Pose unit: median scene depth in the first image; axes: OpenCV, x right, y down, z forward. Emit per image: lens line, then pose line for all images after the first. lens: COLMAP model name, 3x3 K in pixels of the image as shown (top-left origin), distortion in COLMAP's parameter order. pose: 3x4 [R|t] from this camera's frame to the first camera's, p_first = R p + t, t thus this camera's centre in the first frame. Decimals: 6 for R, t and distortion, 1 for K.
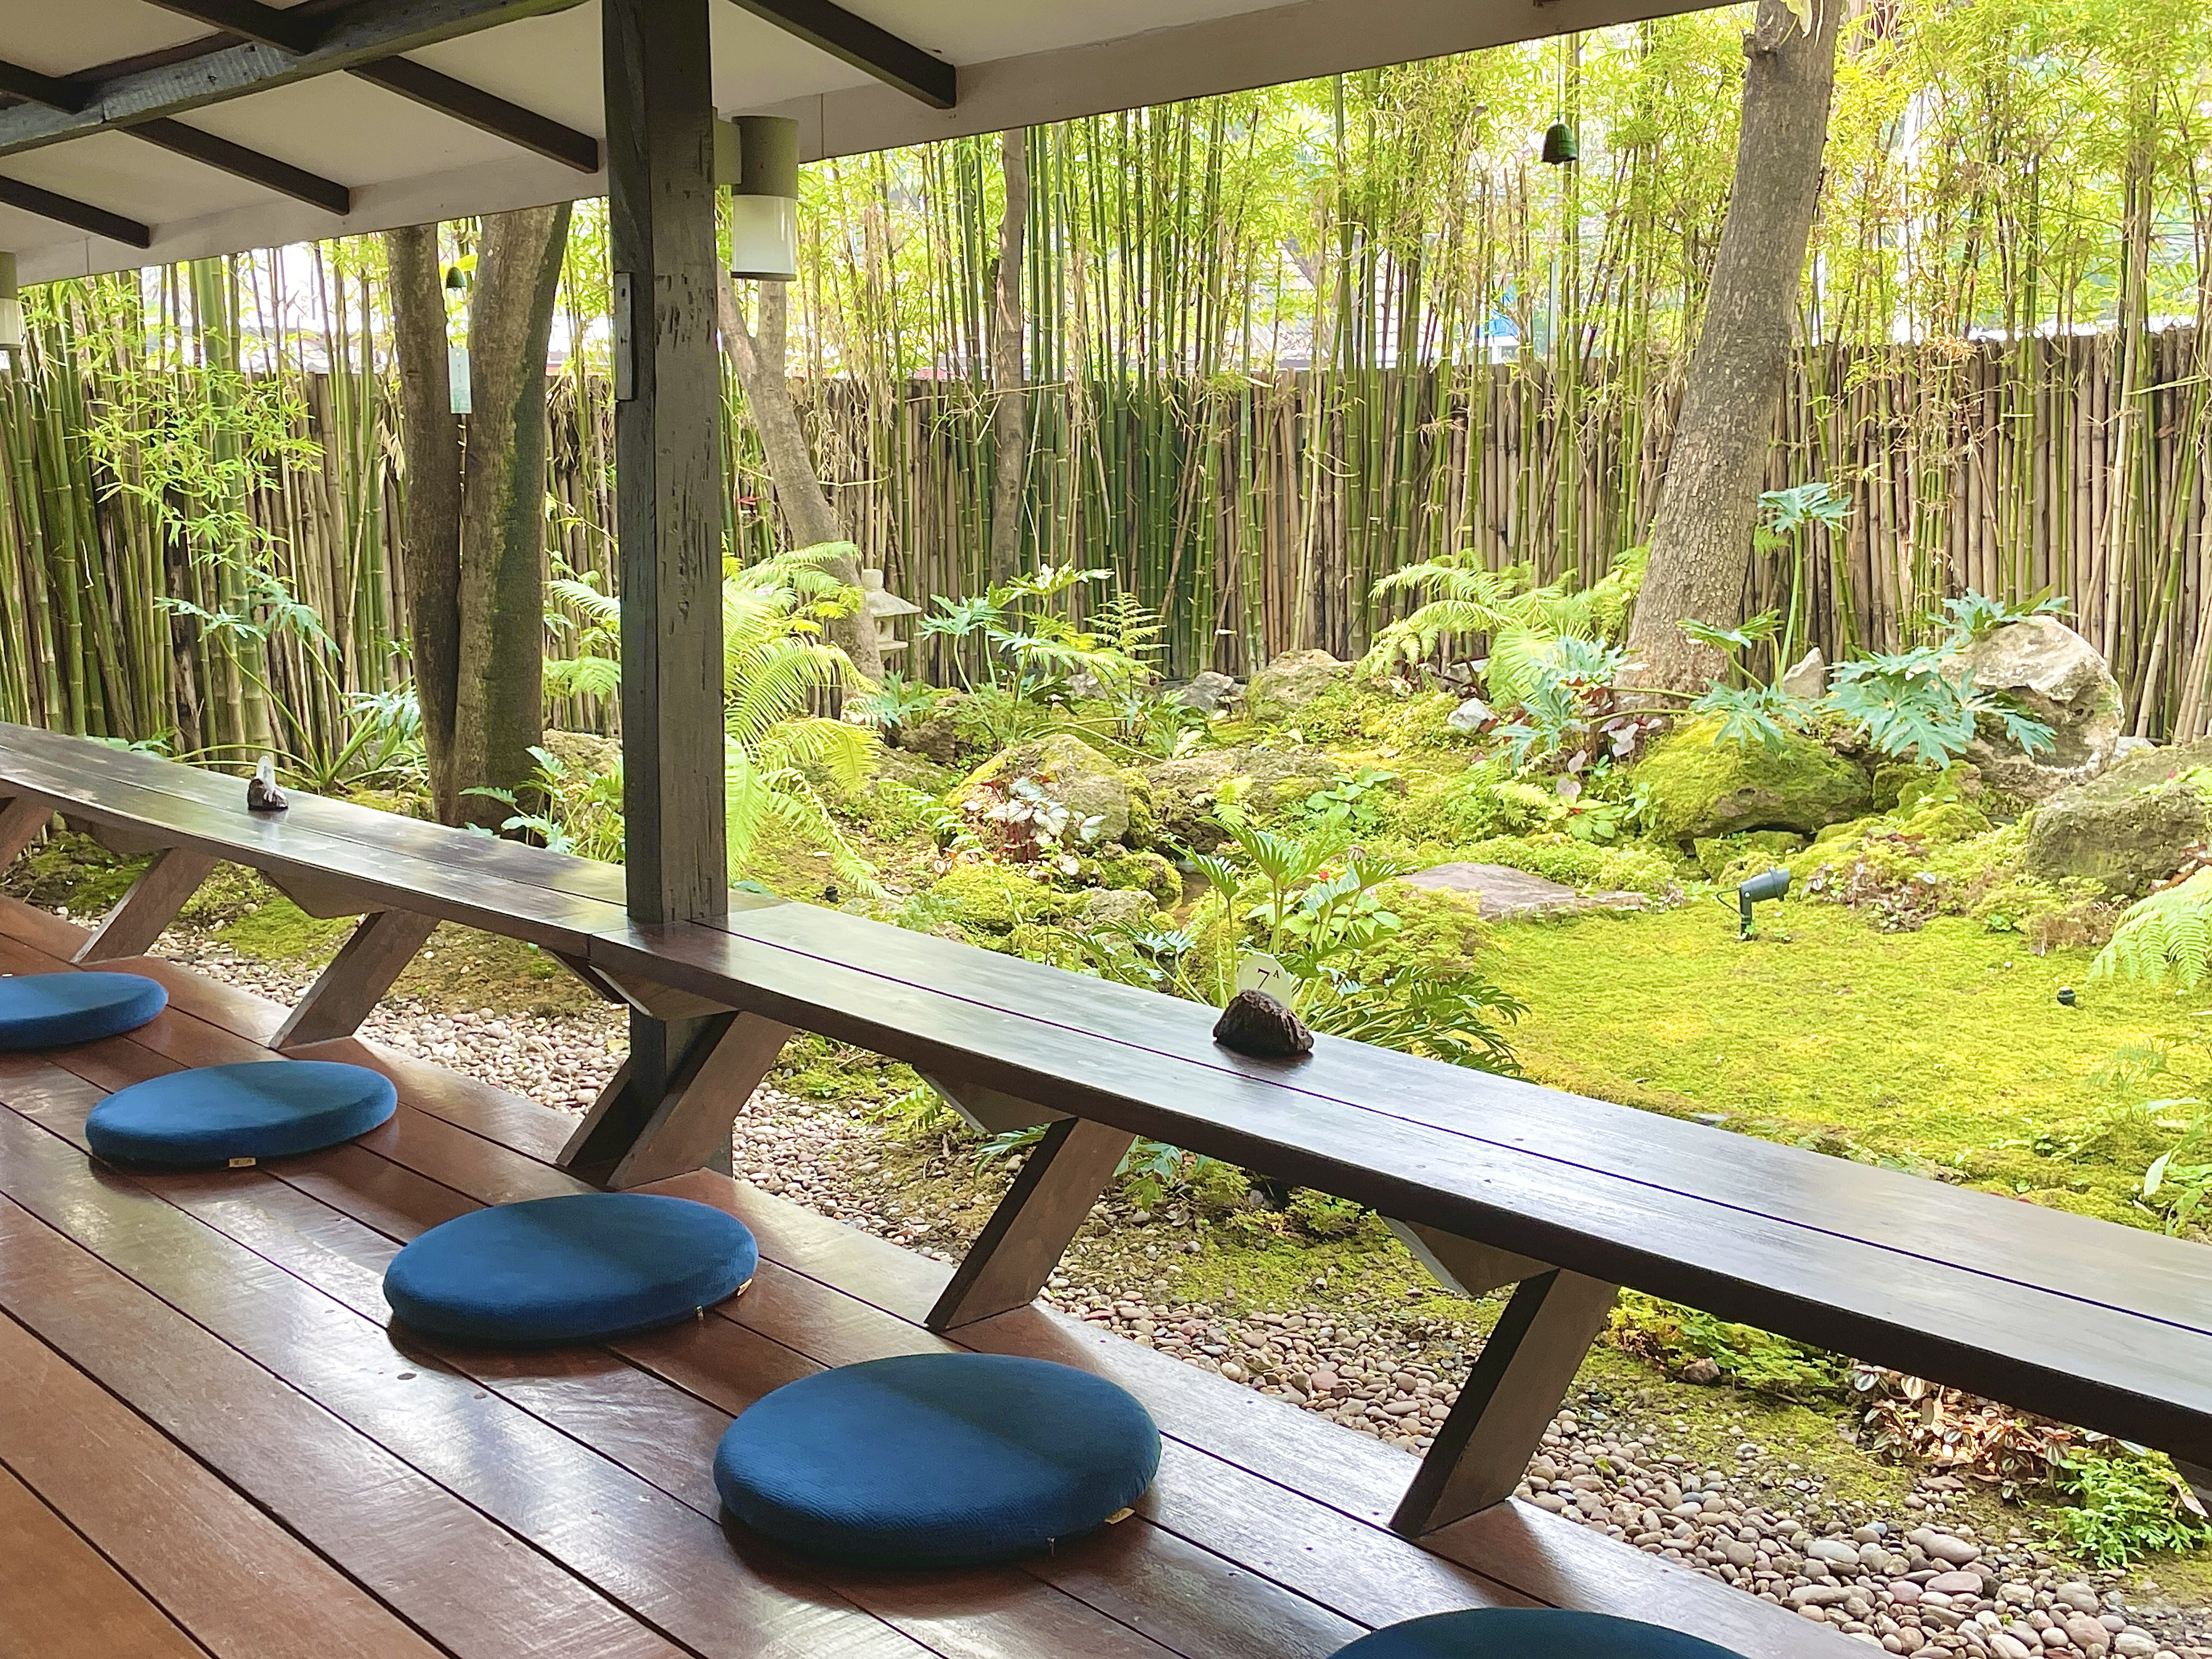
lens RADIAL K [[2454.5, 0, 1103.3], [0, 2454.5, 800.1], [0, 0, 1]] dist [0.008154, 0.010220]
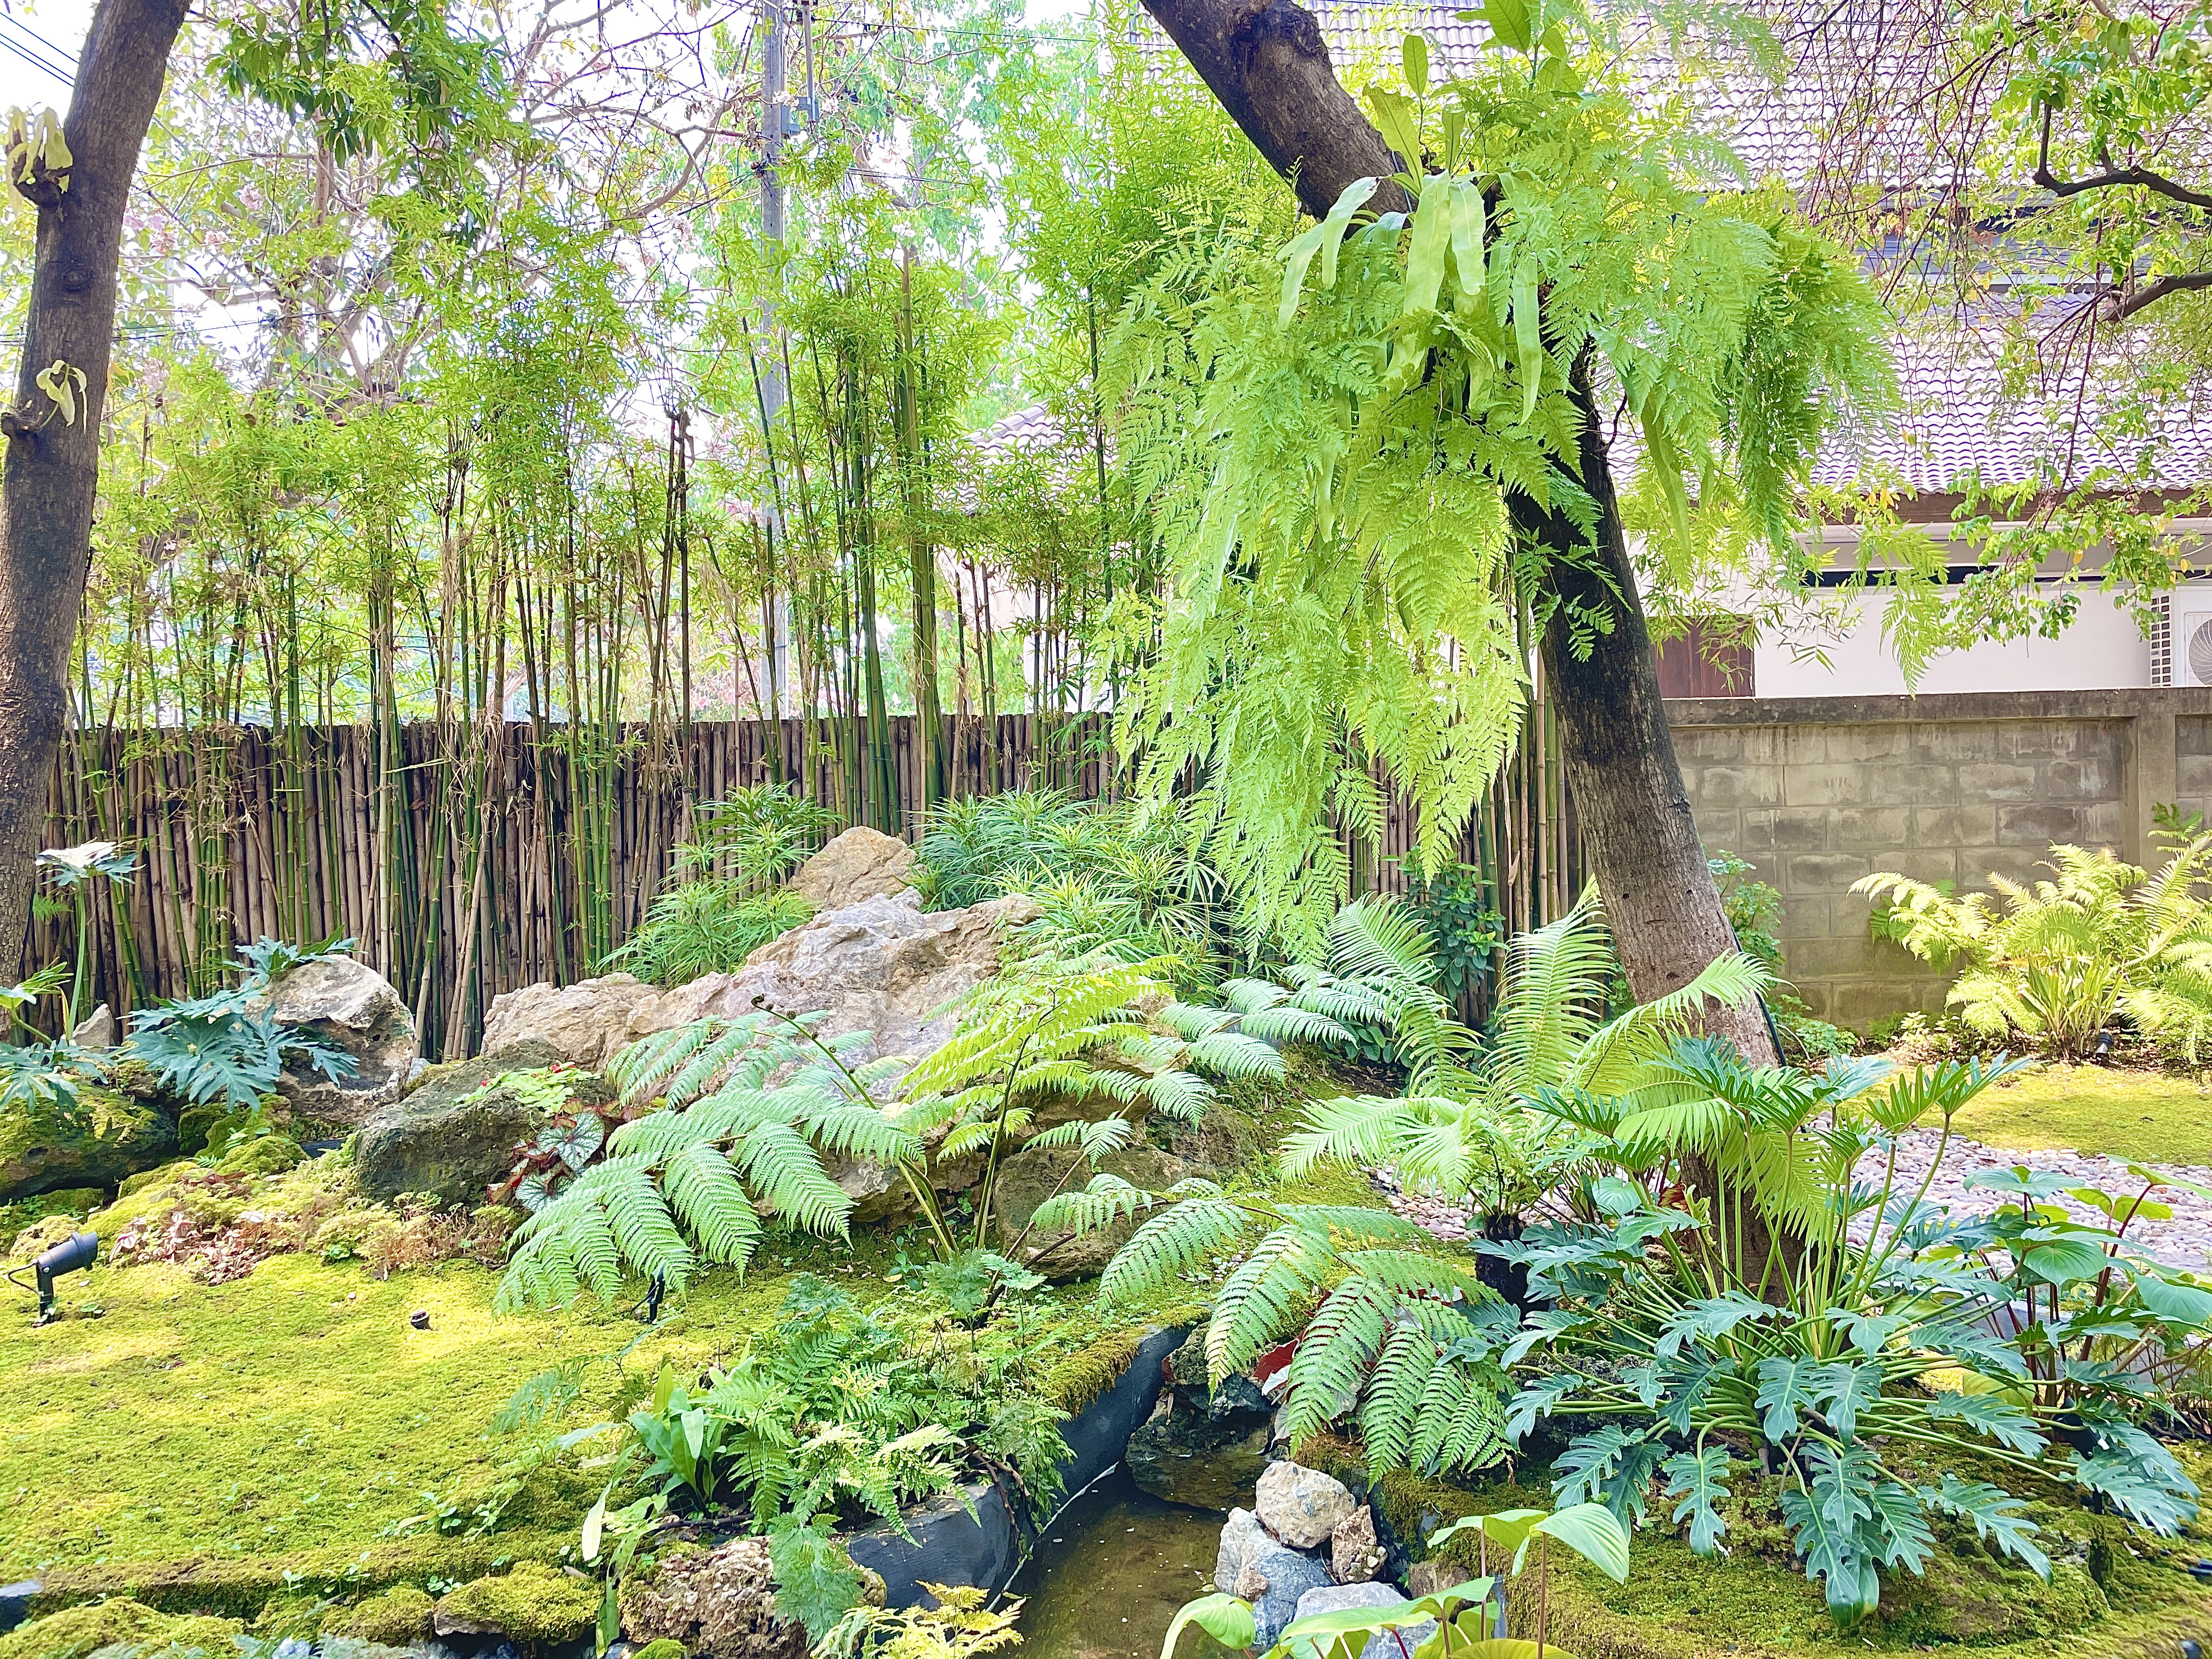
lens RADIAL K [[1728.4, 0, 1107.1], [0, 1728.4, 812.0], [0, 0, 1]] dist [0.110421, -0.154037]
pose [[0.691756, 0.006367, 0.722103, 0.048282], [0.117274, 0.985696, -0.121037, -0.001581], [-0.712545, 0.168412, 0.681115, 0.191560]]
